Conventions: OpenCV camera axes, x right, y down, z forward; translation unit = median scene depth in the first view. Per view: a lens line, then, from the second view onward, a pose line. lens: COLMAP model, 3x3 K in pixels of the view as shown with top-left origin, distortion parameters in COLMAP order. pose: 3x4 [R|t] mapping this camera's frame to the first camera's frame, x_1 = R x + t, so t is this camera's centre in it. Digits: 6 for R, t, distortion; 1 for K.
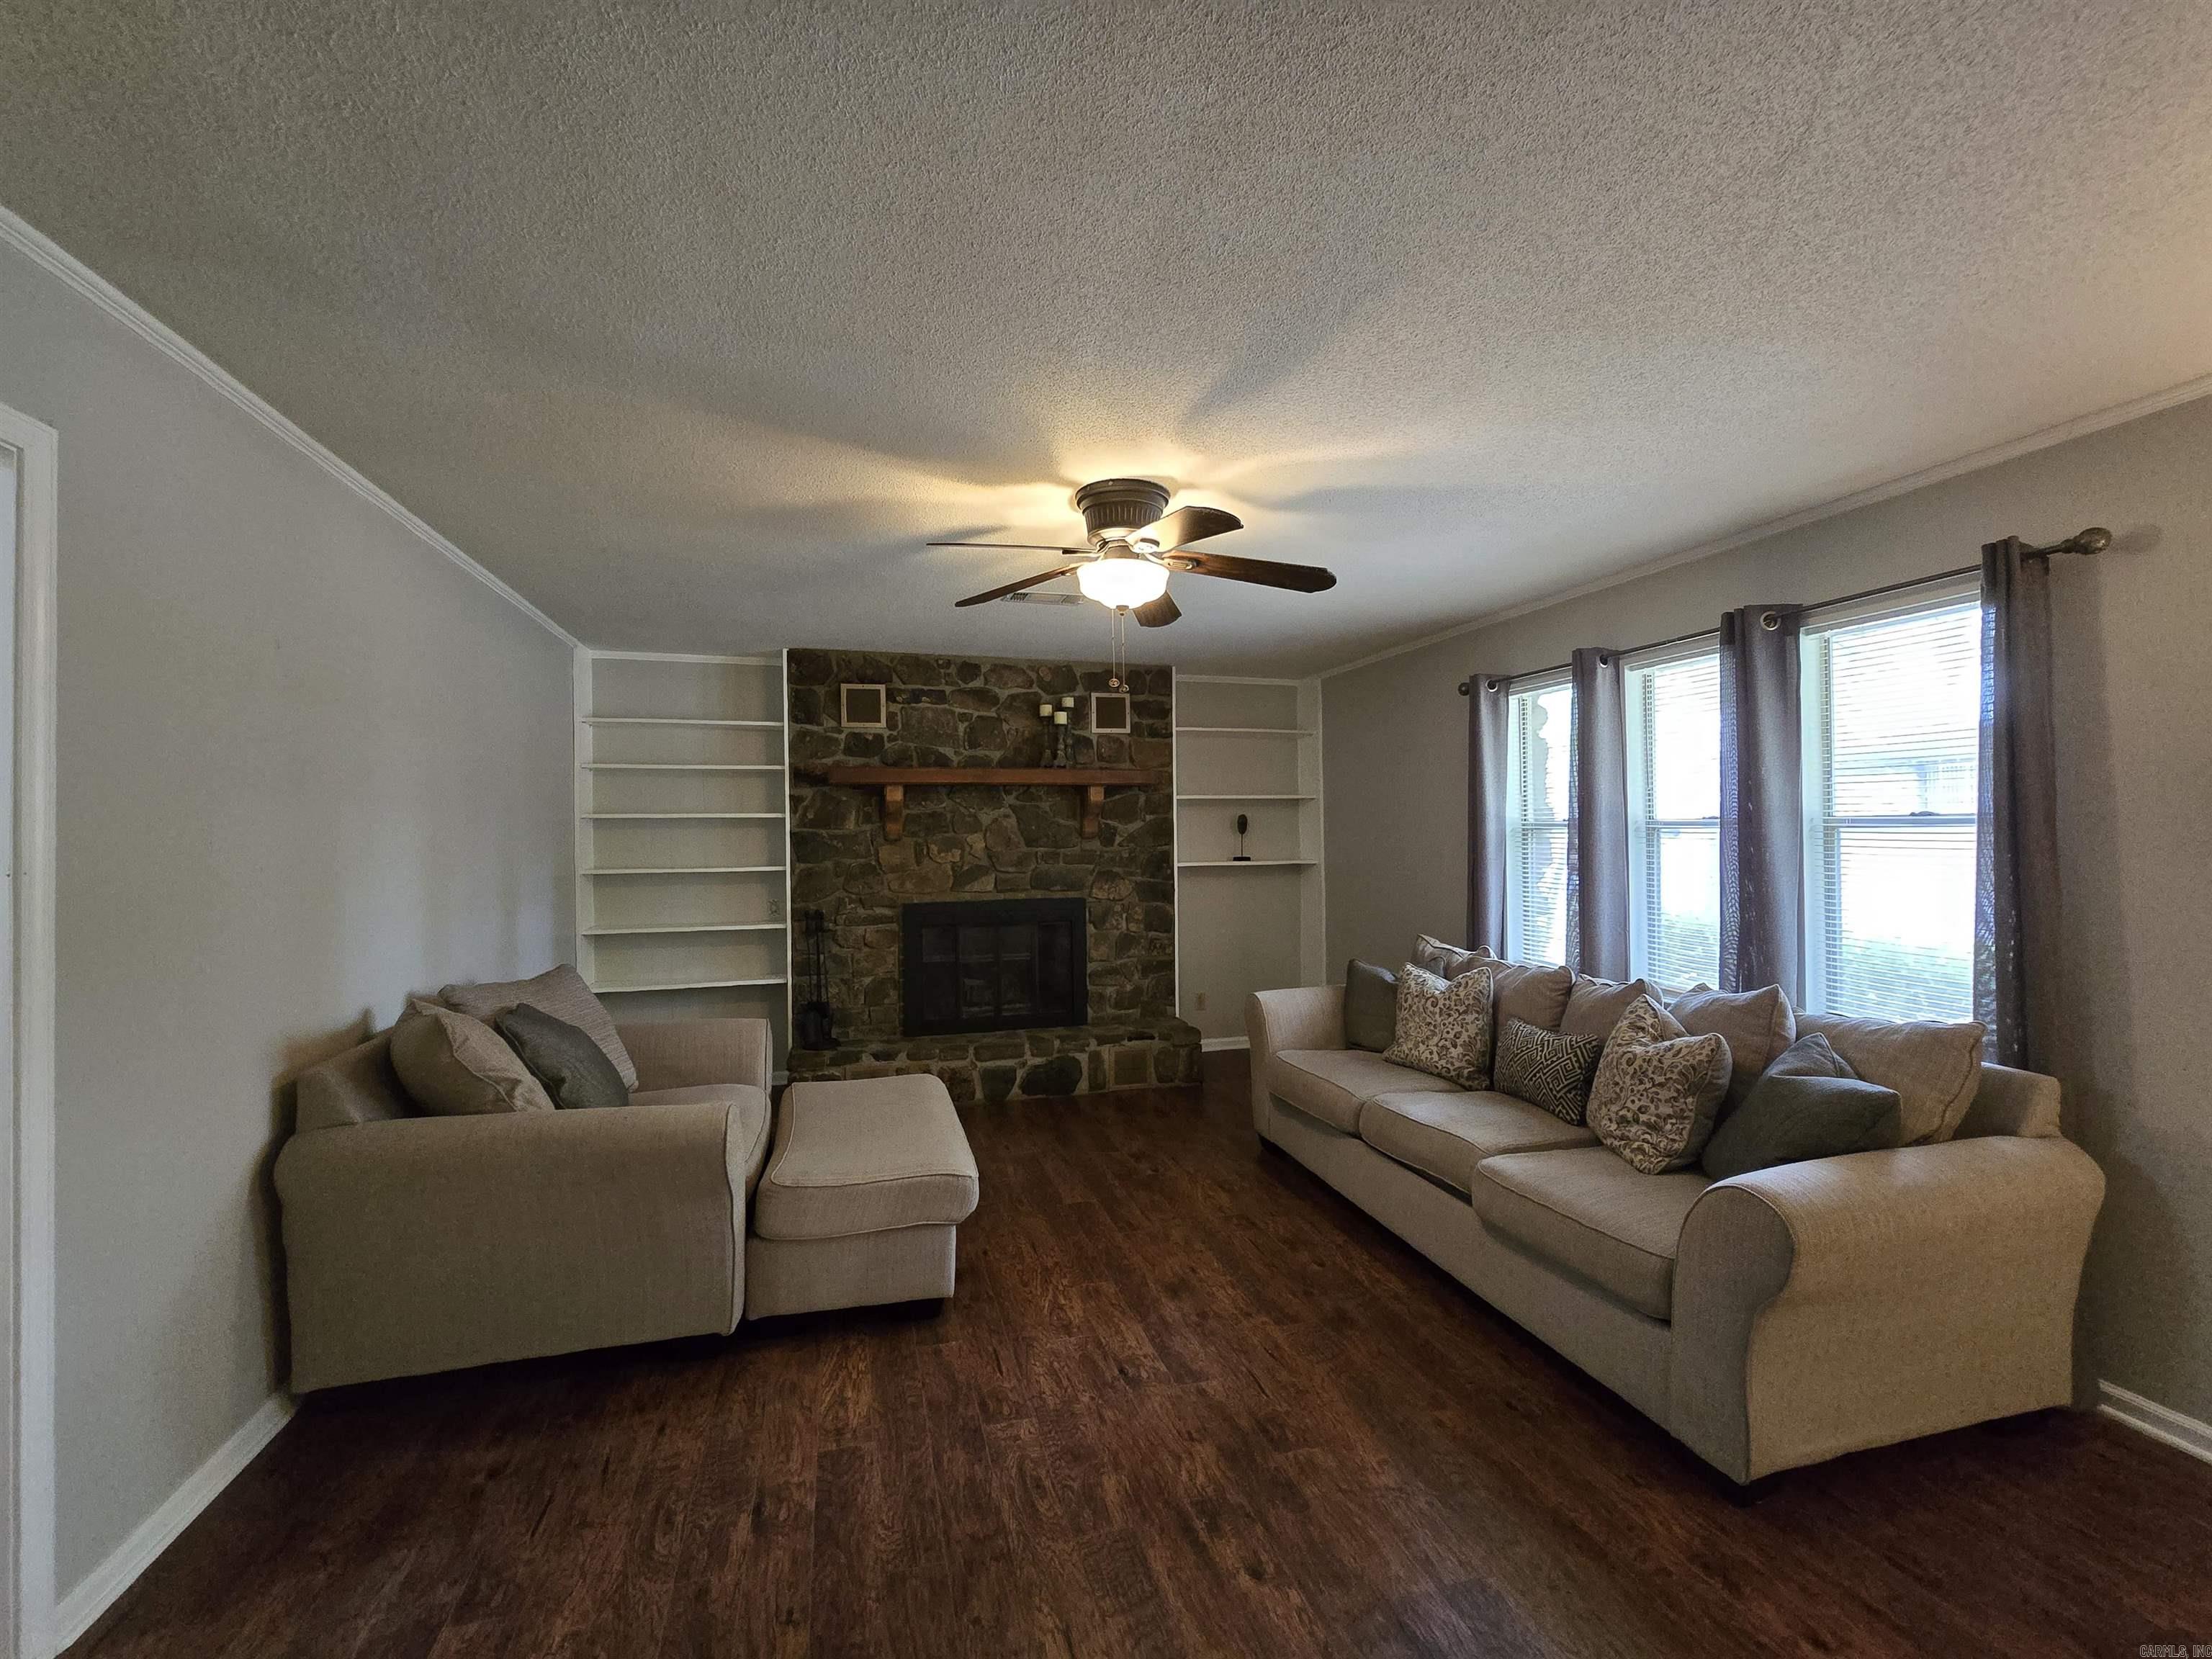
lens RADIAL K [[909.1, 0, 1110.8], [0, 909.1, 813.6], [0, 0, 1]] dist [0.000390, 0.000042]
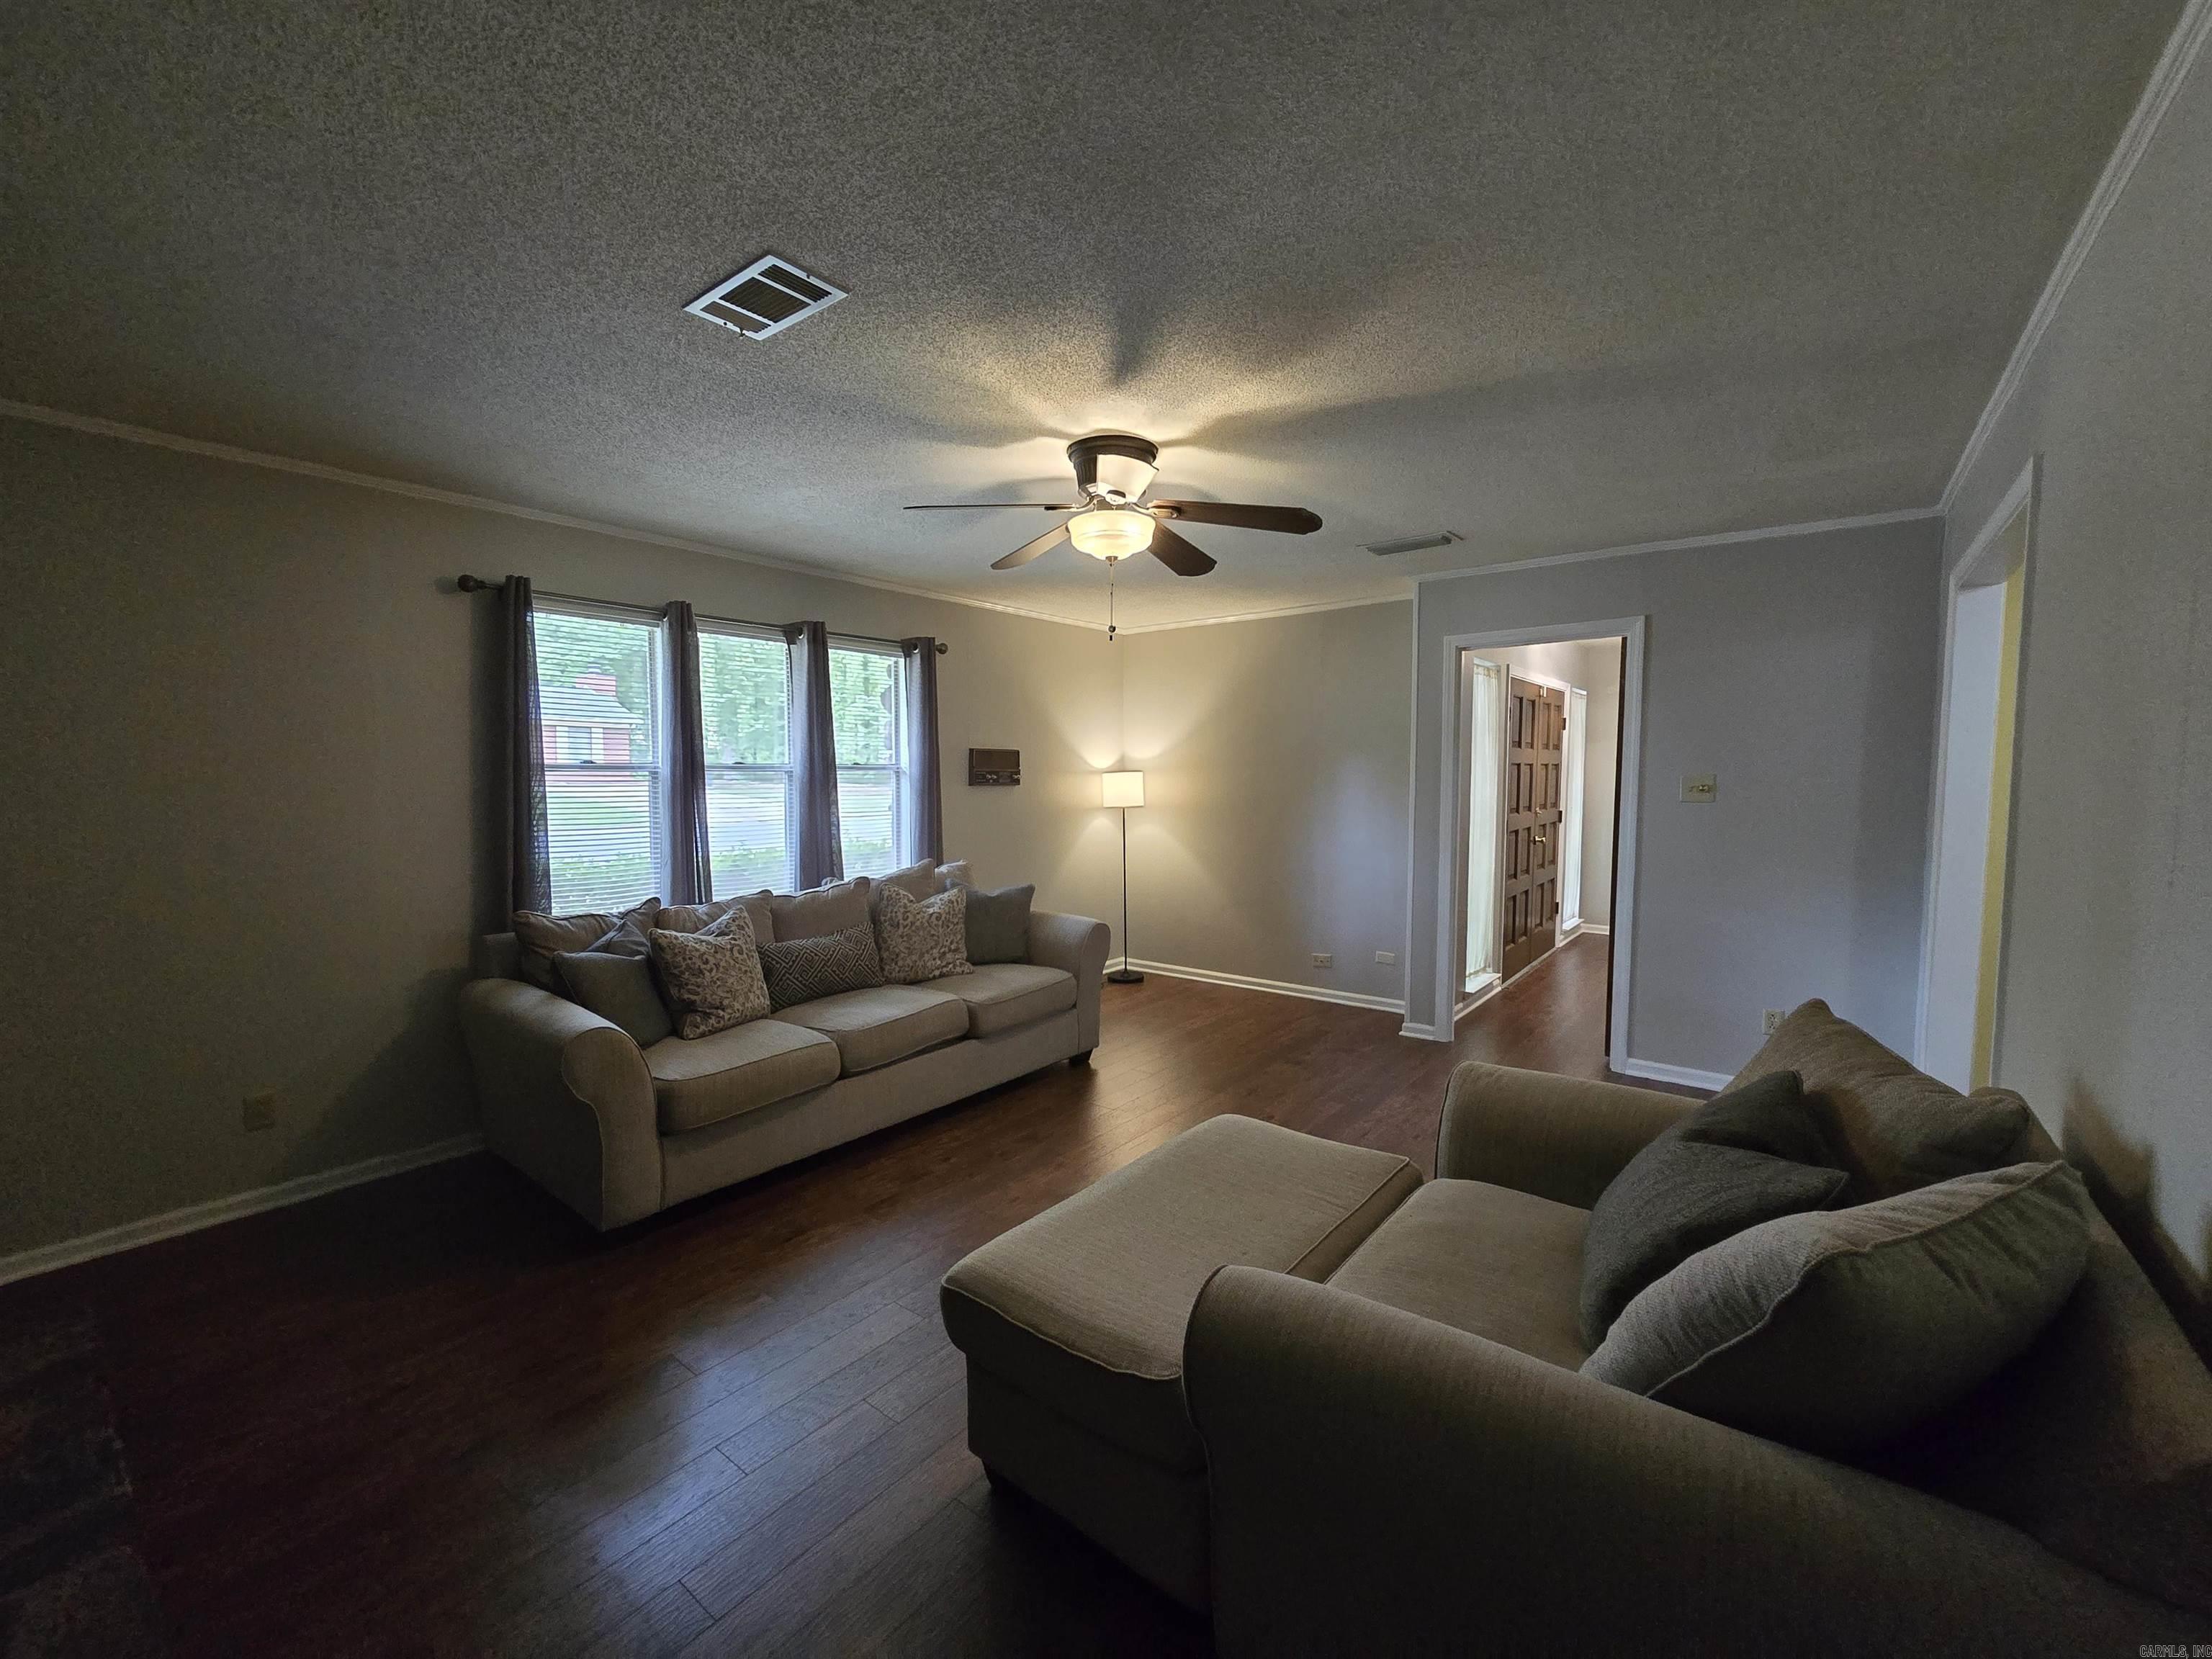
lens RADIAL K [[901.1, 0, 1106.0], [0, 901.1, 829.5], [0, 0, 1]] dist [-0.001542, -0.000257]
pose [[-0.575300, -0.049672, 0.816433, -0.816367], [-0.023668, 0.998747, 0.044086, 0.034888], [-0.817600, 0.006039, -0.575755, 1.555291]]
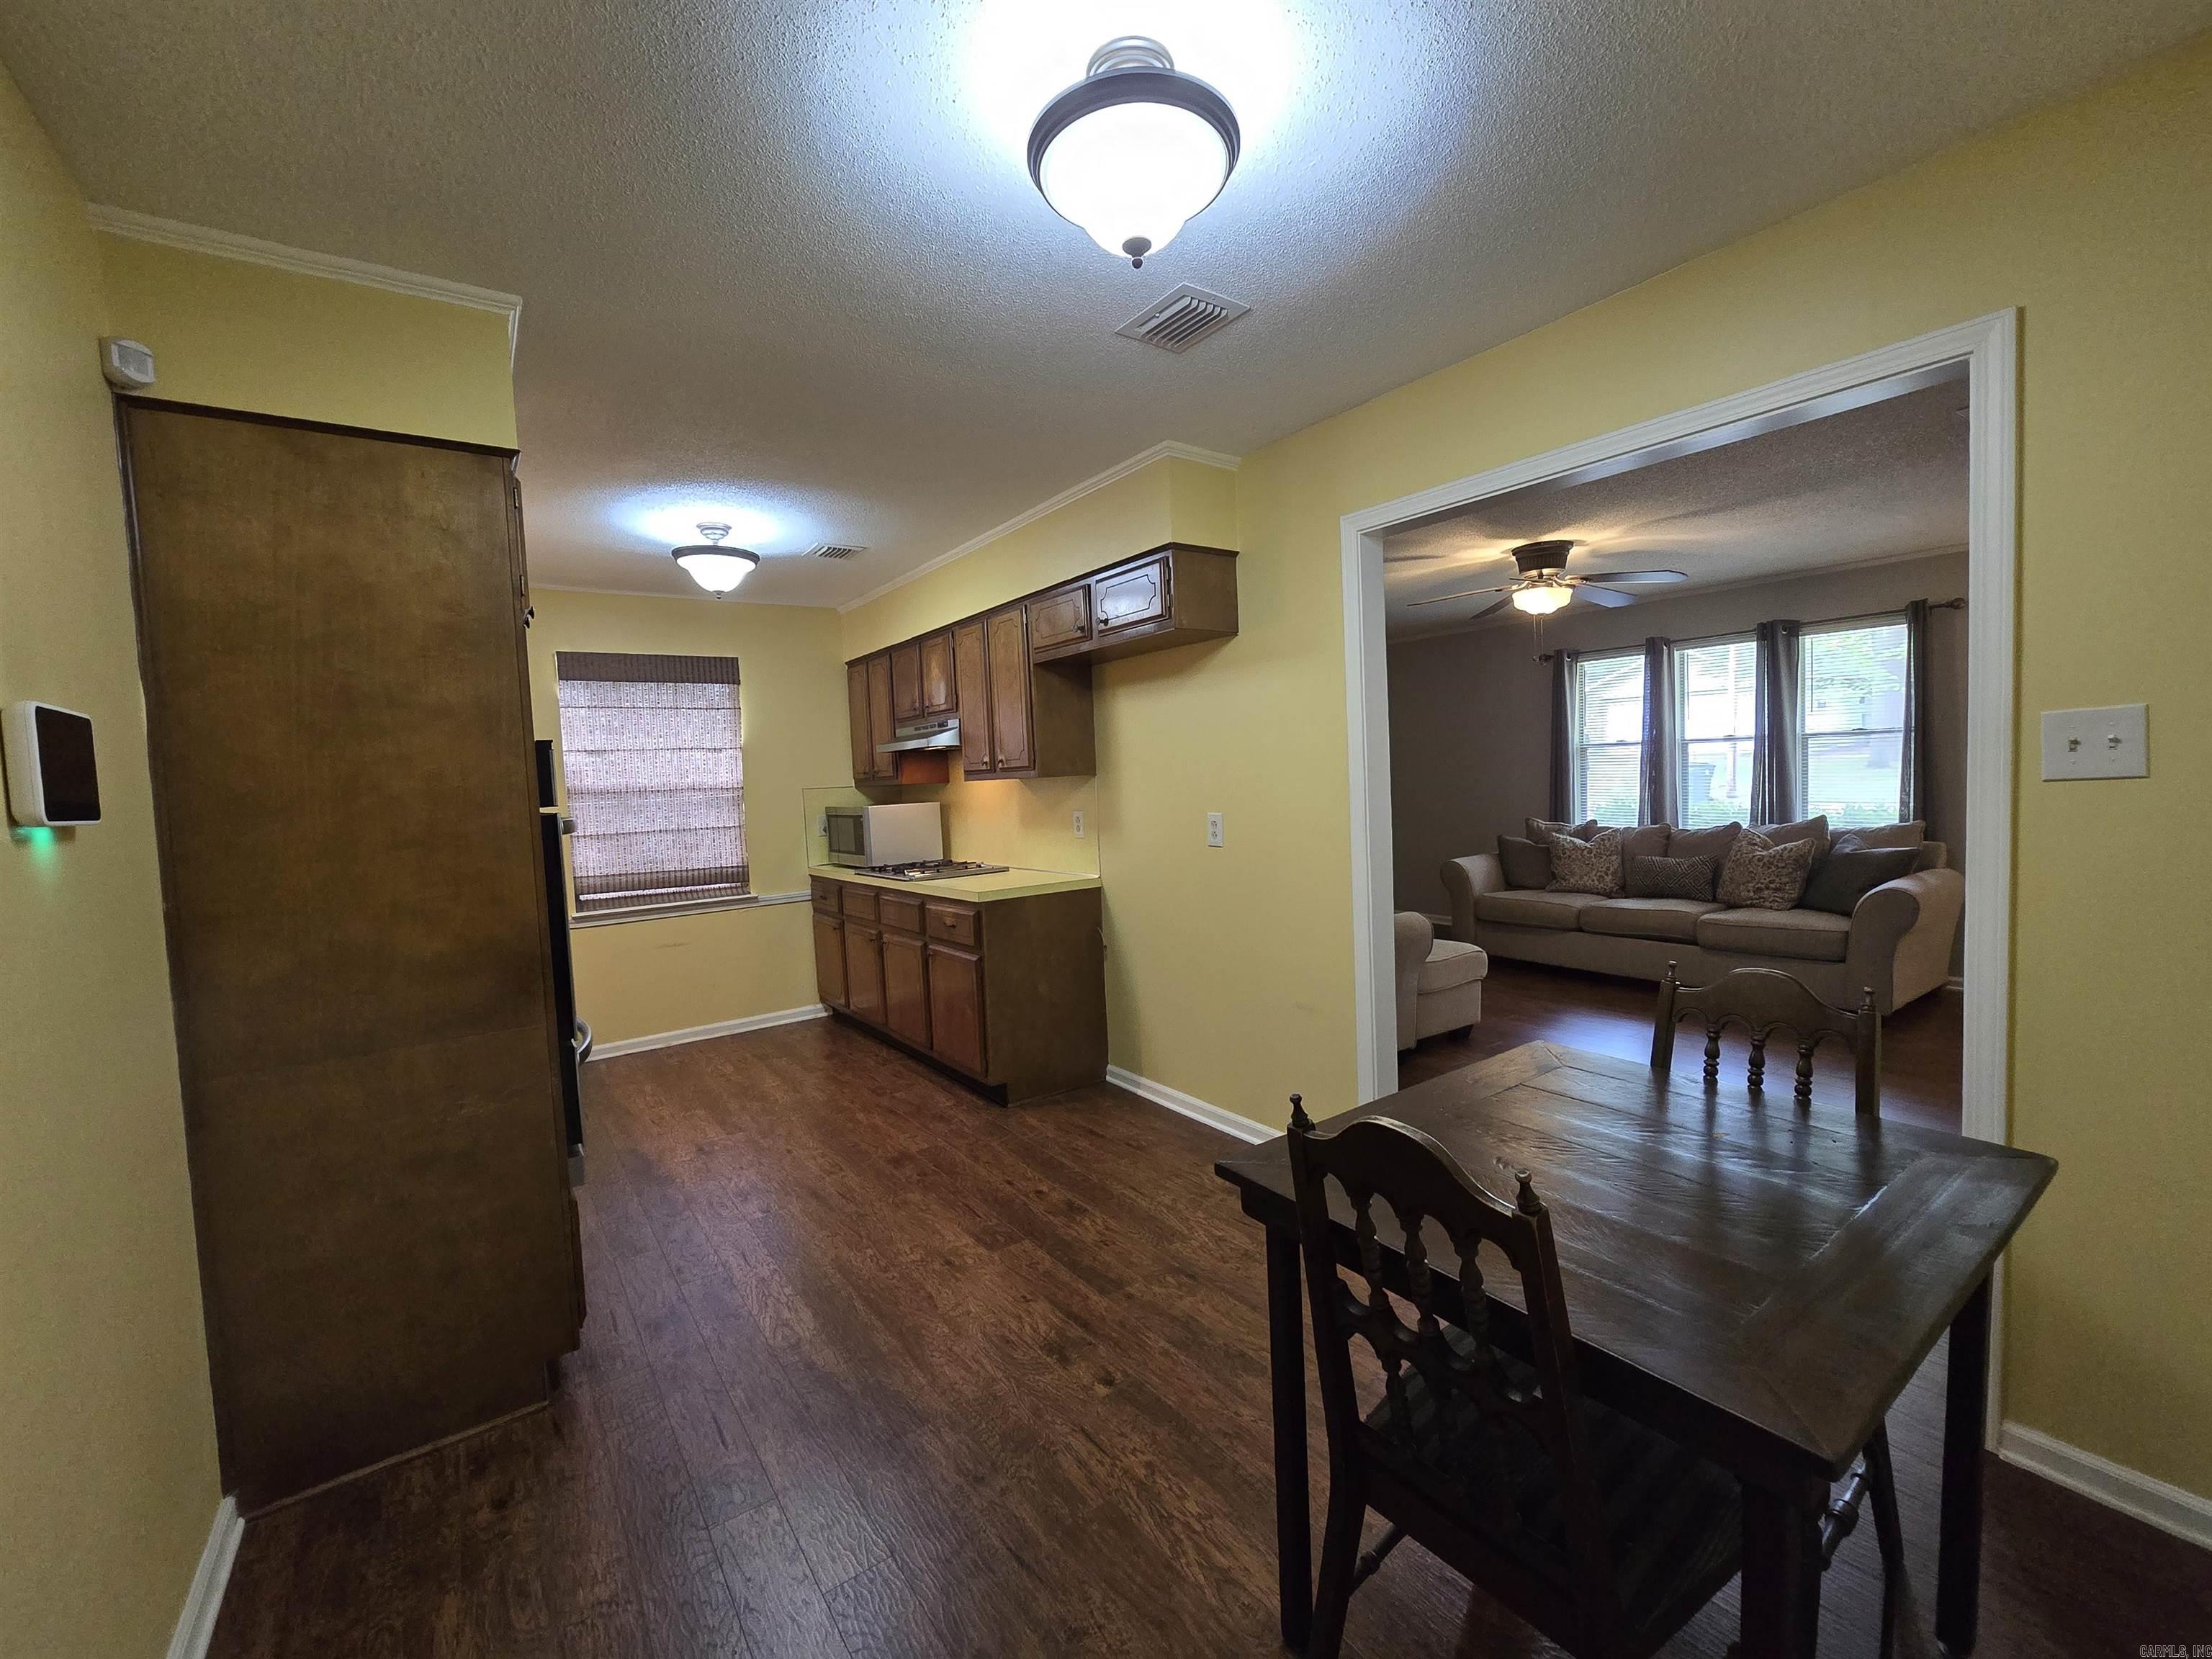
lens RADIAL K [[901.1, 0, 1106.0], [0, 901.1, 829.5], [0, 0, 1]] dist [-0.001542, -0.000257]
pose [[0.946421, -0.058863, 0.317525, -1.266234], [0.032897, 0.995706, 0.086531, -0.006655], [-0.321255, -0.071449, 0.944293, -0.345795]]
